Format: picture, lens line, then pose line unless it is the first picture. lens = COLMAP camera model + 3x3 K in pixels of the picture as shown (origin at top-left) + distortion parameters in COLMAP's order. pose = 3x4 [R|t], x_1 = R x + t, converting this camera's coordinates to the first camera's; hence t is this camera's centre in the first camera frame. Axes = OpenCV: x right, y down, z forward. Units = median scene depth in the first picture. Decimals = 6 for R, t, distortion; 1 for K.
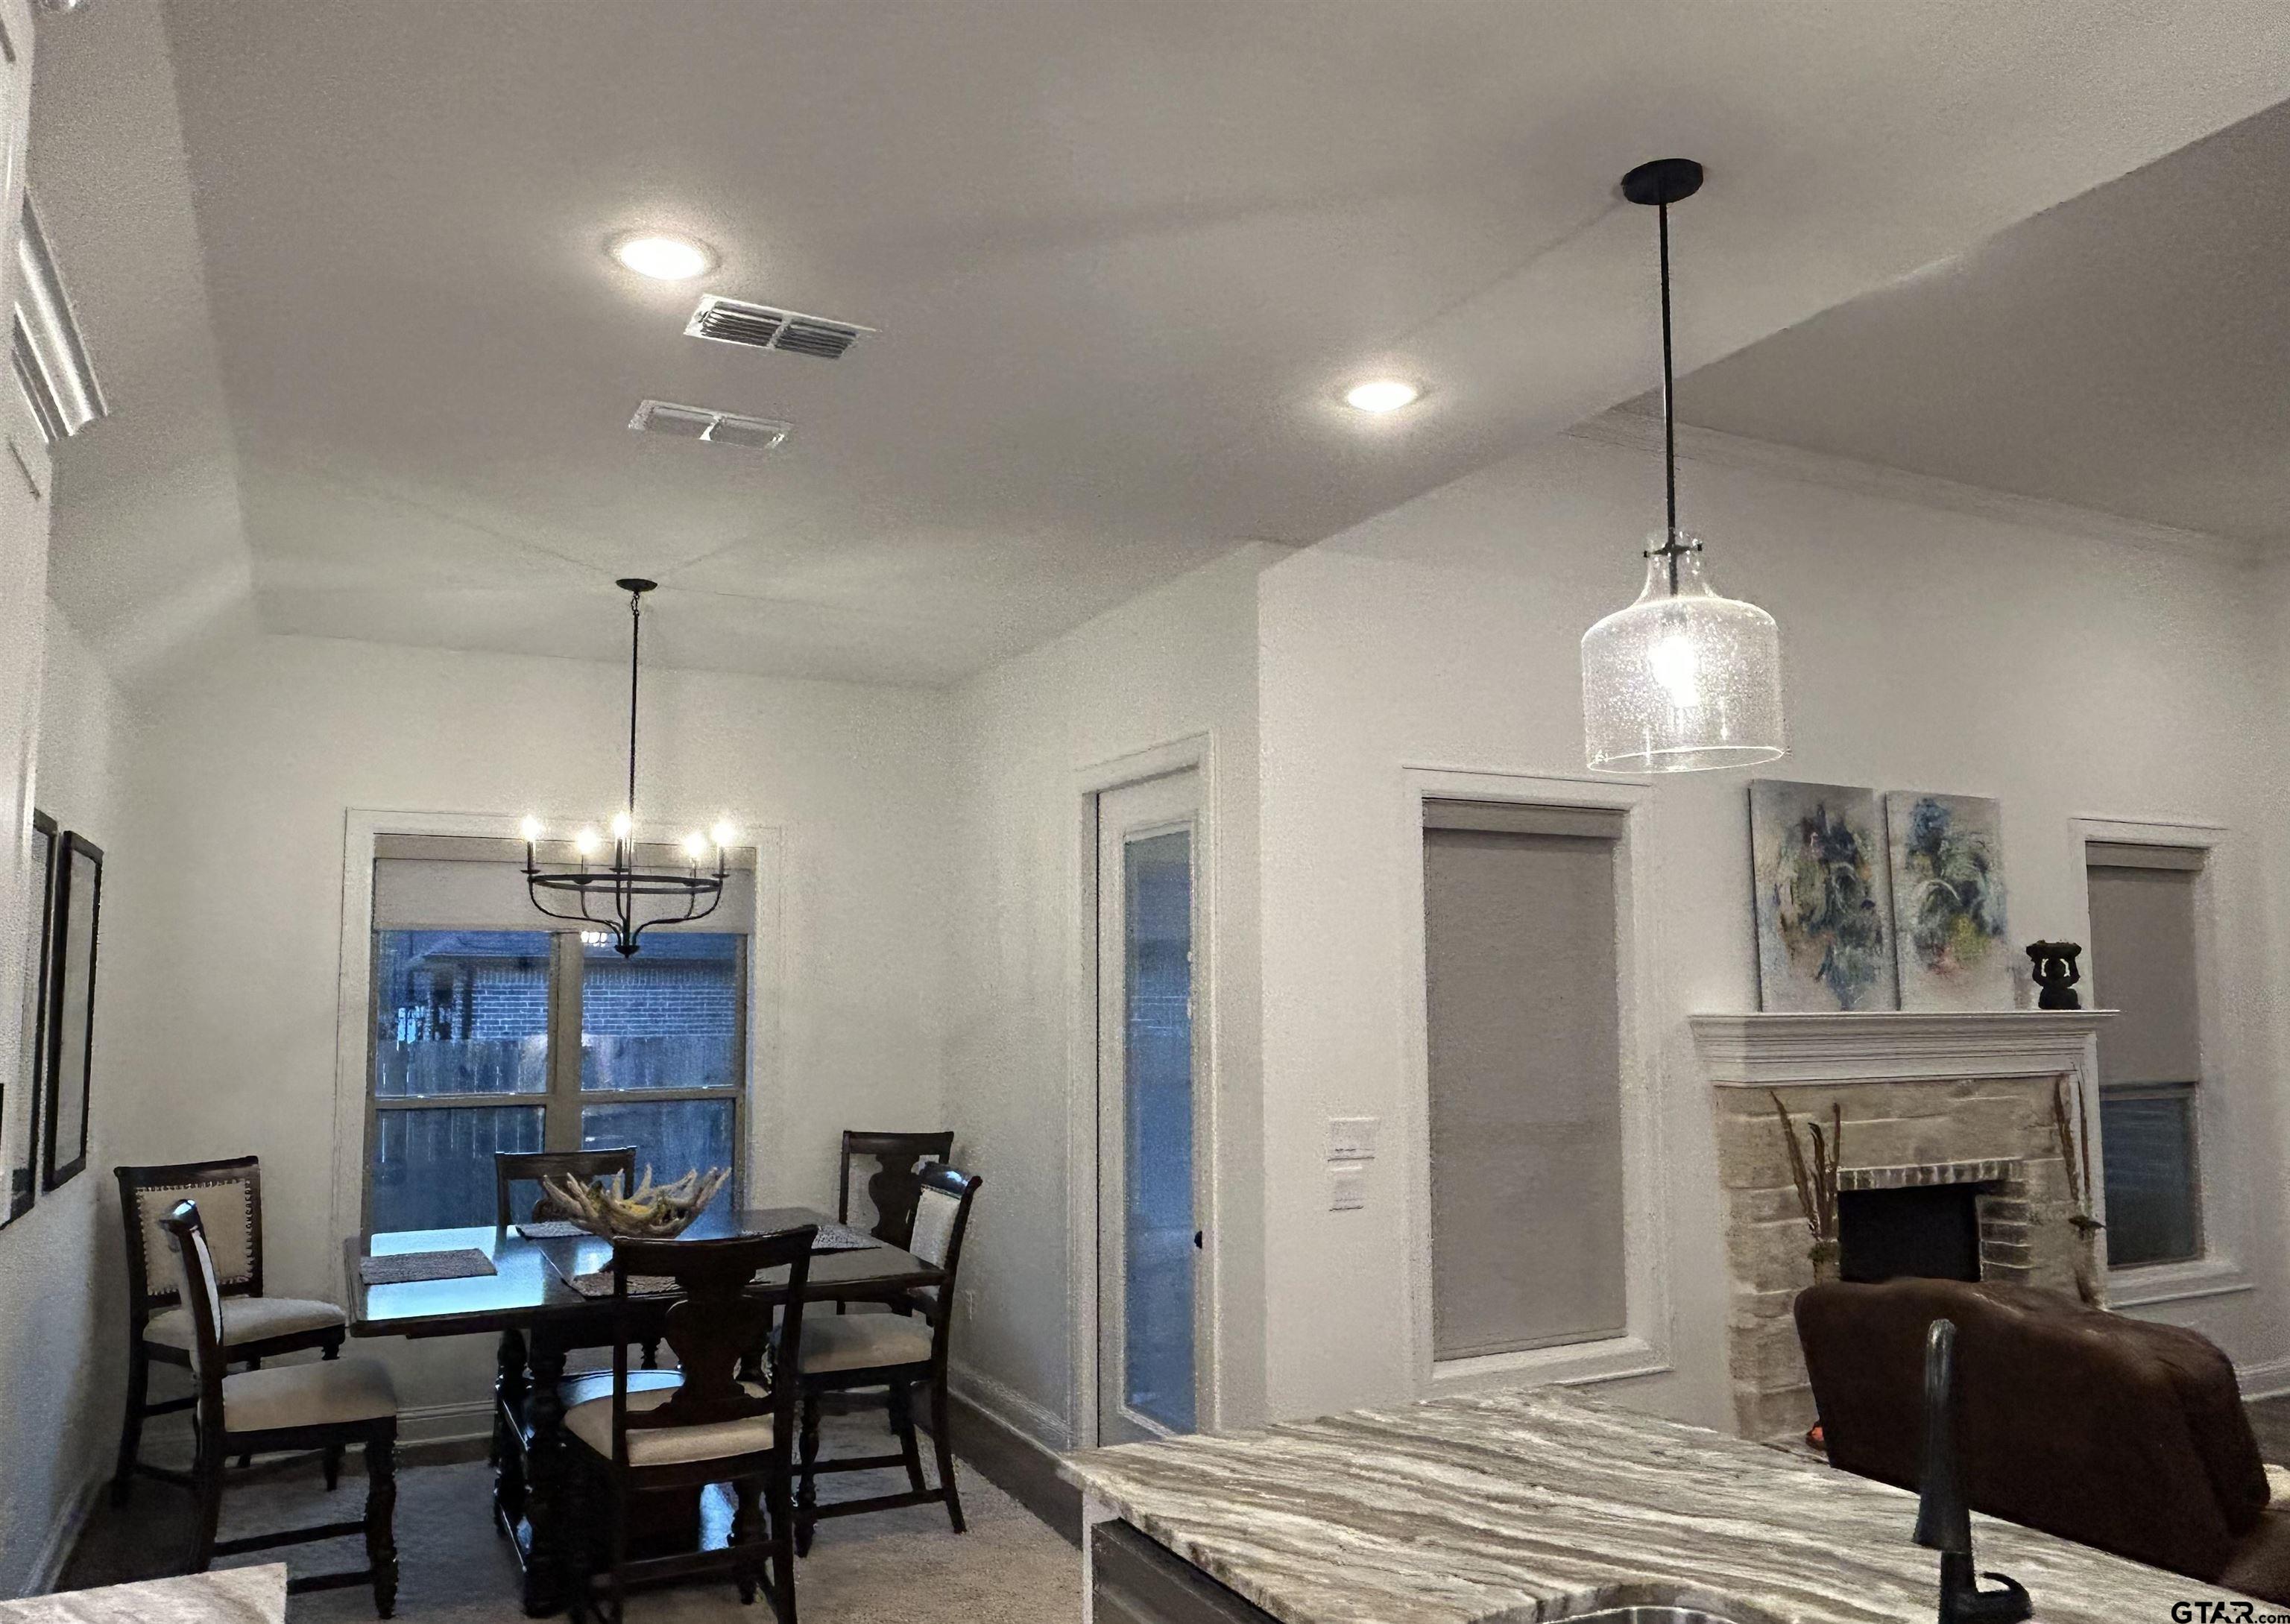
lens RADIAL K [[1654.3, 0, 1144.2], [0, 1654.3, 830.7], [0, 0, 1]] dist [-0.028231, 0.006960]
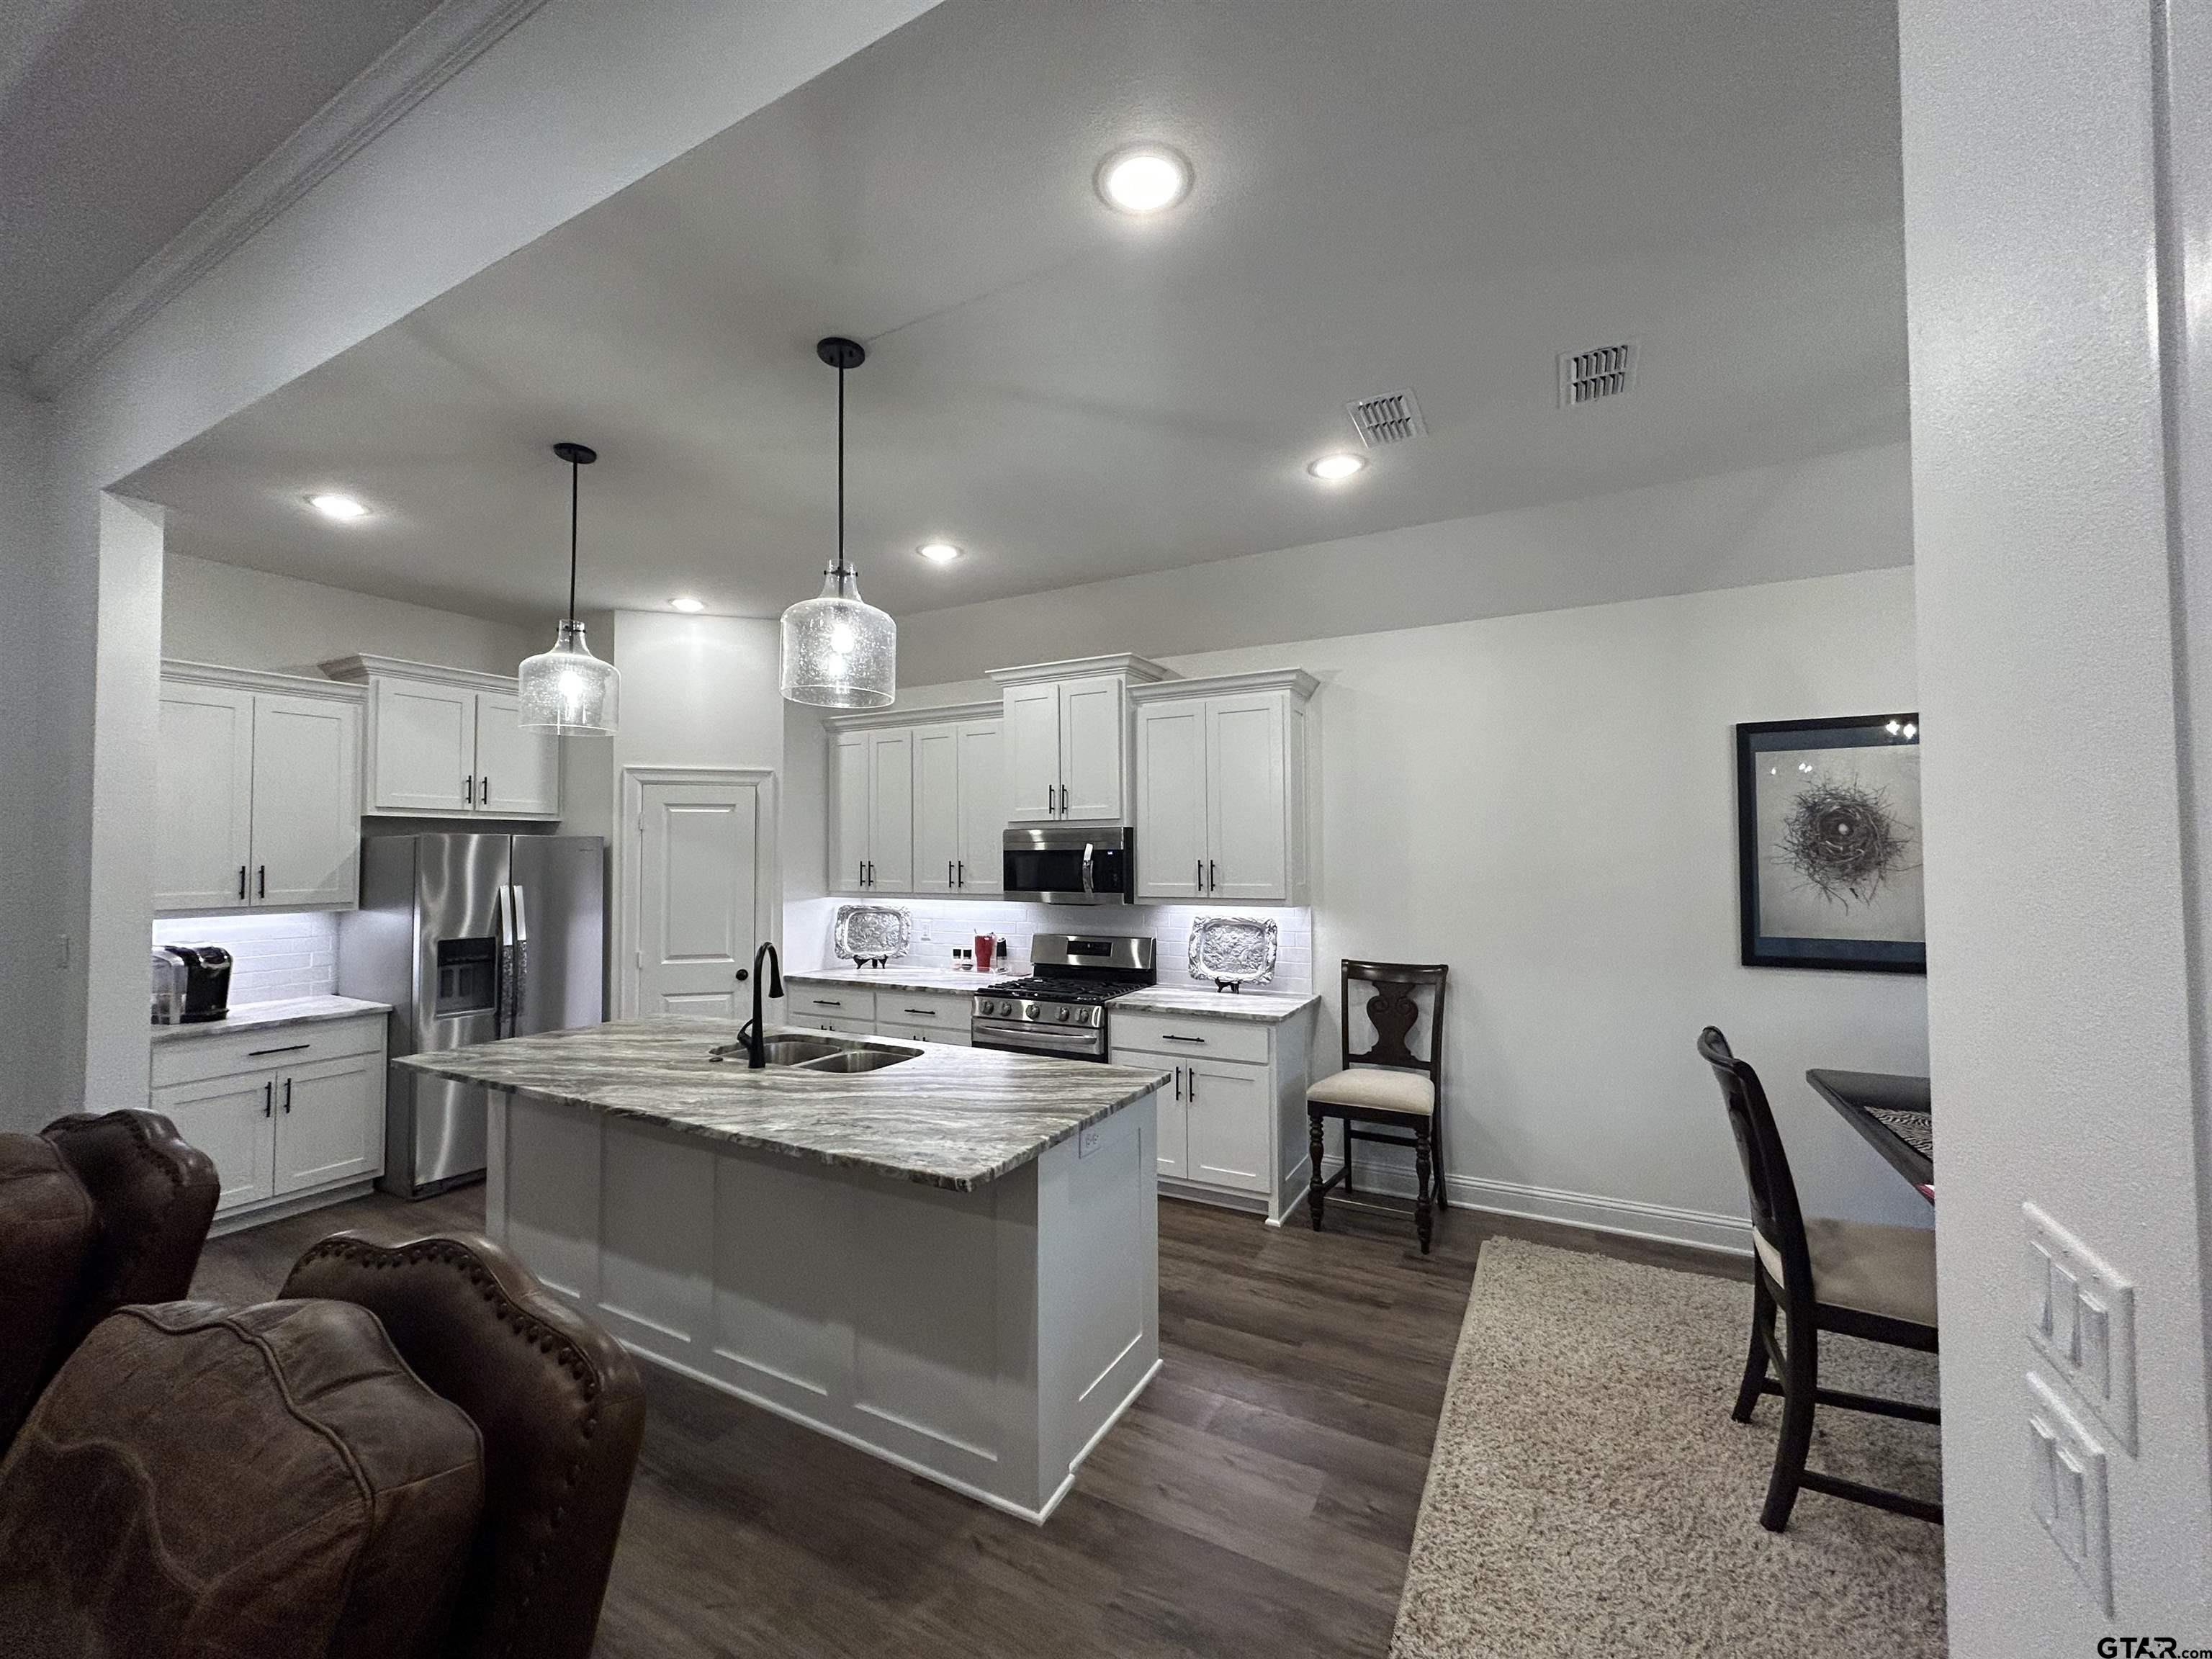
lens RADIAL K [[890.2, 0, 1097.6], [0, 890.2, 822.5], [0, 0, 1]] dist [0.000974, -0.000647]
pose [[-0.832273, -0.011449, -0.554248, 0.284945], [0.062032, 0.991585, -0.113631, 0.094782], [0.550885, -0.128953, -0.824559, 0.876701]]
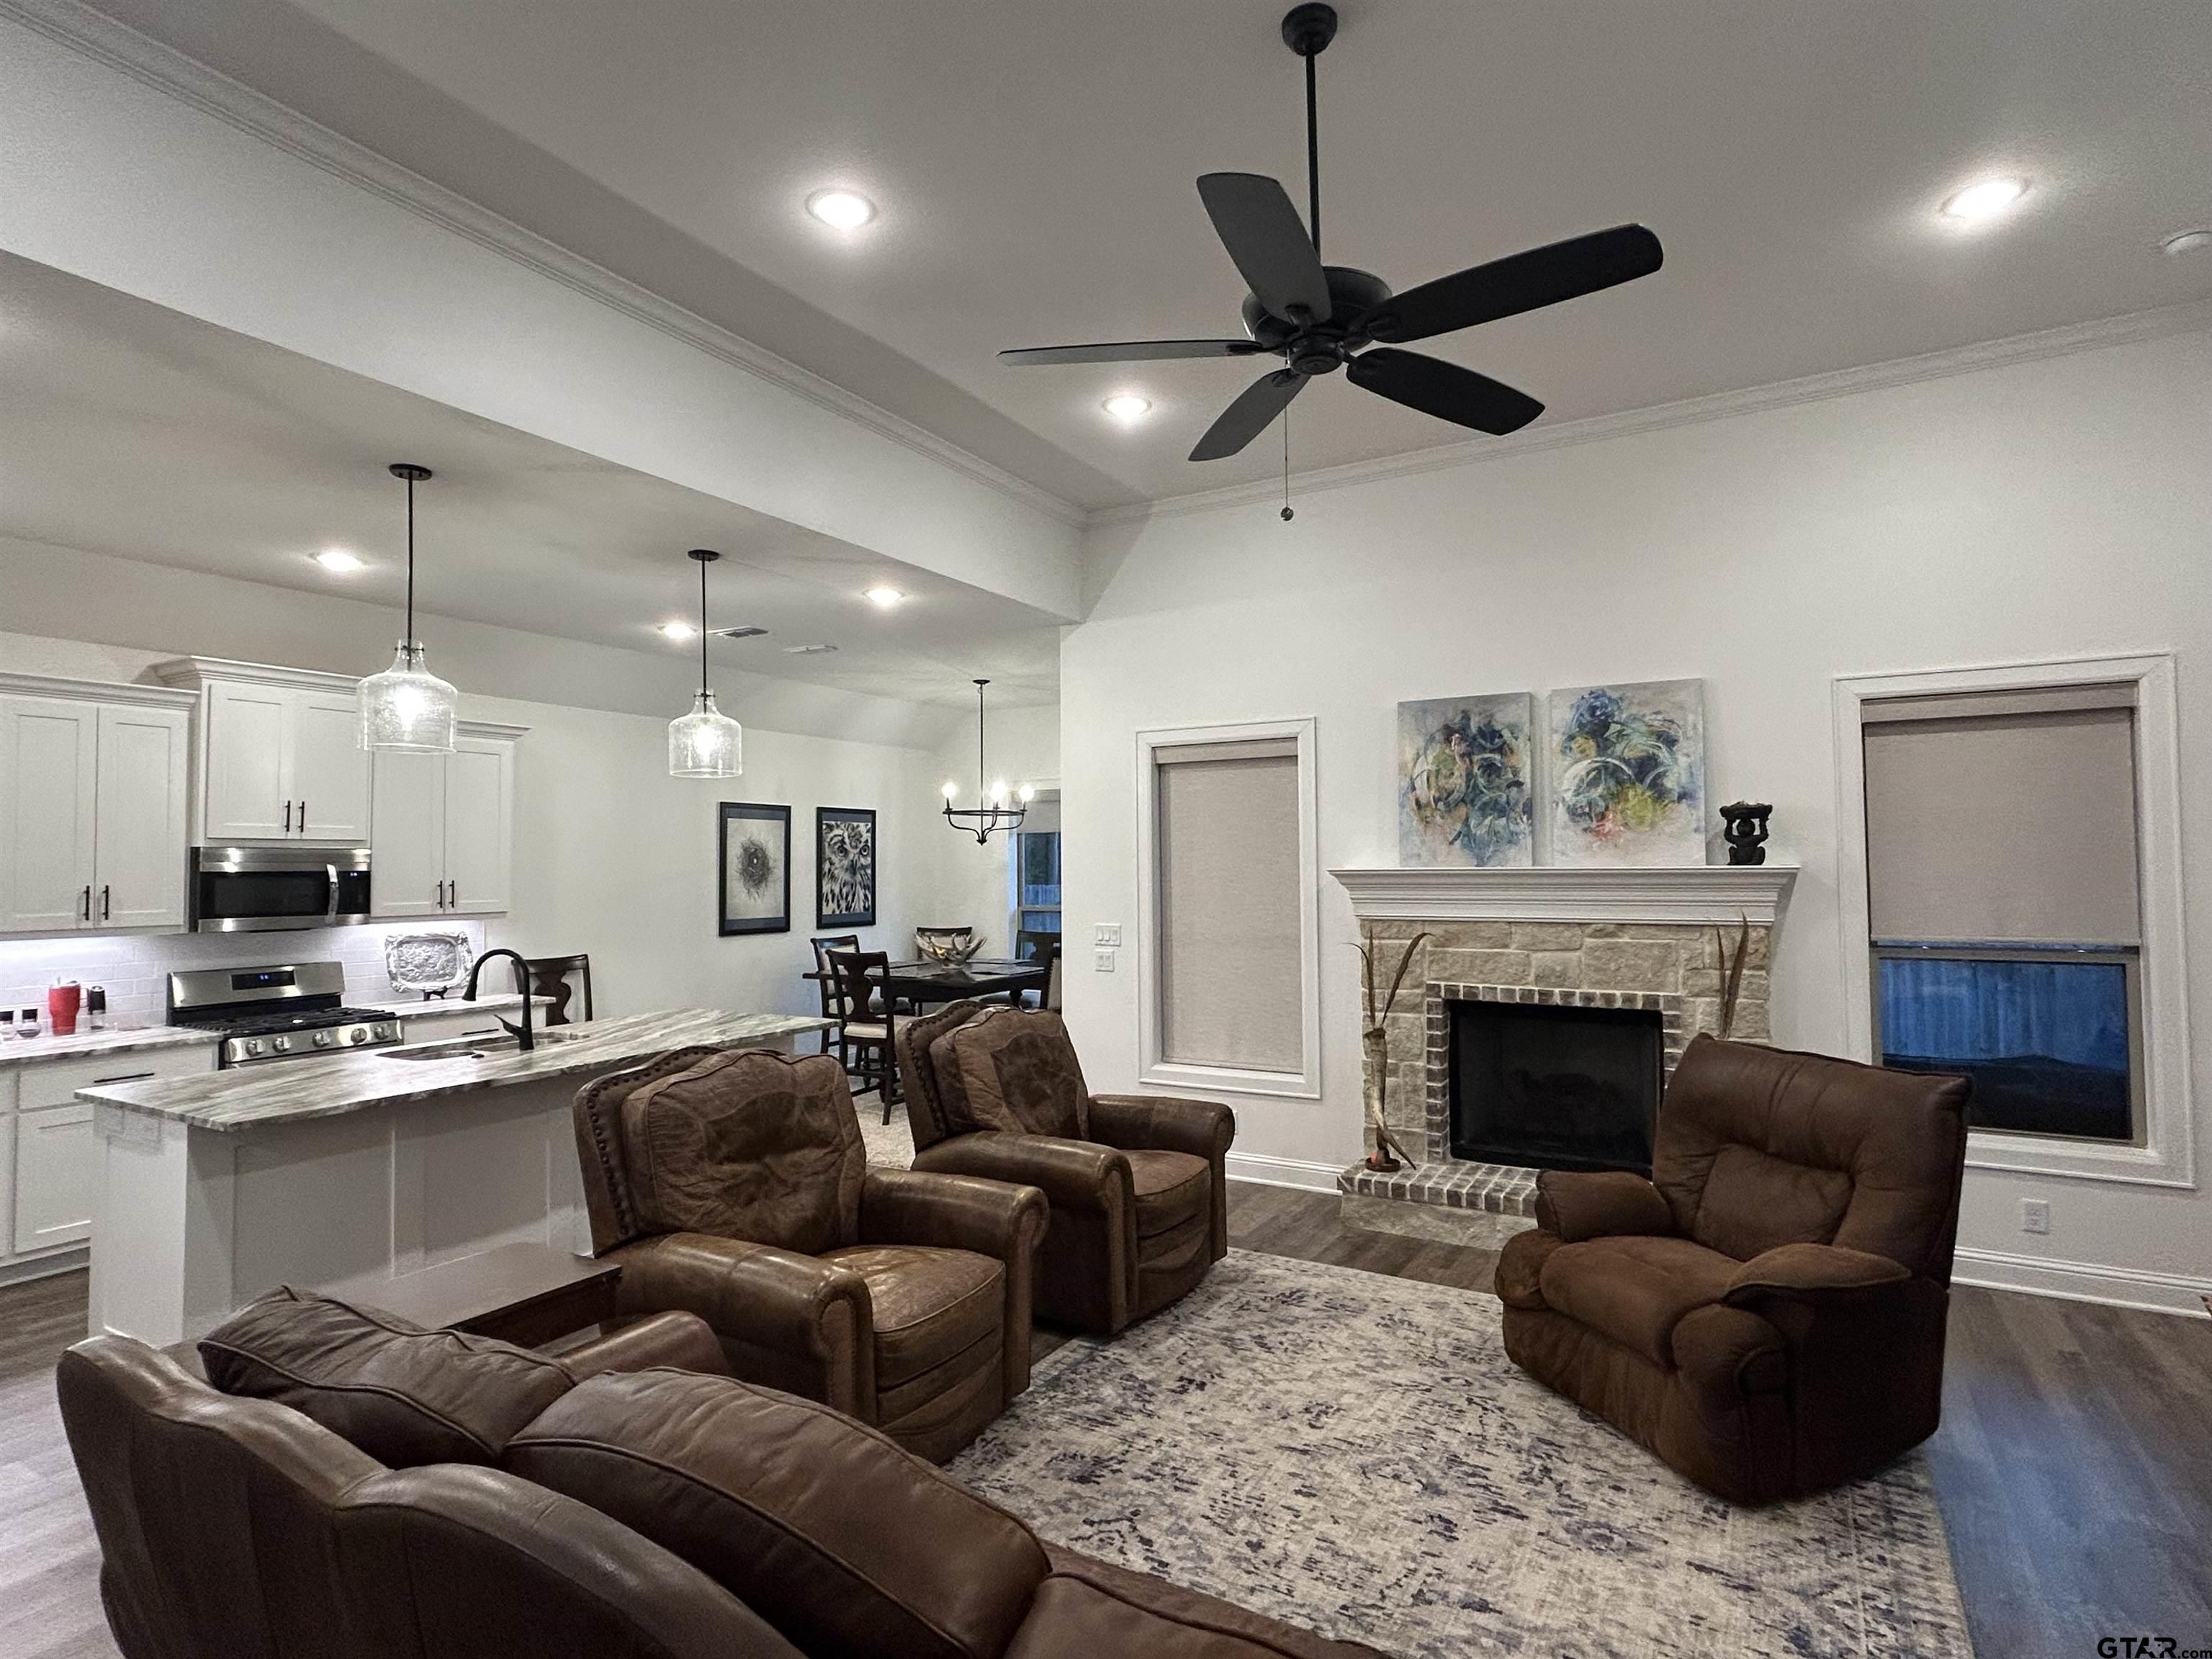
lens RADIAL K [[1195.7, 0, 1111.3], [0, 1195.7, 828.2], [0, 0, 1]] dist [-0.012542, 0.004851]
pose [[0.526597, -0.031702, -0.849523, 1.084199], [0.091626, 0.995600, 0.019643, 0.032588], [0.845163, -0.088182, 0.527185, 0.246848]]
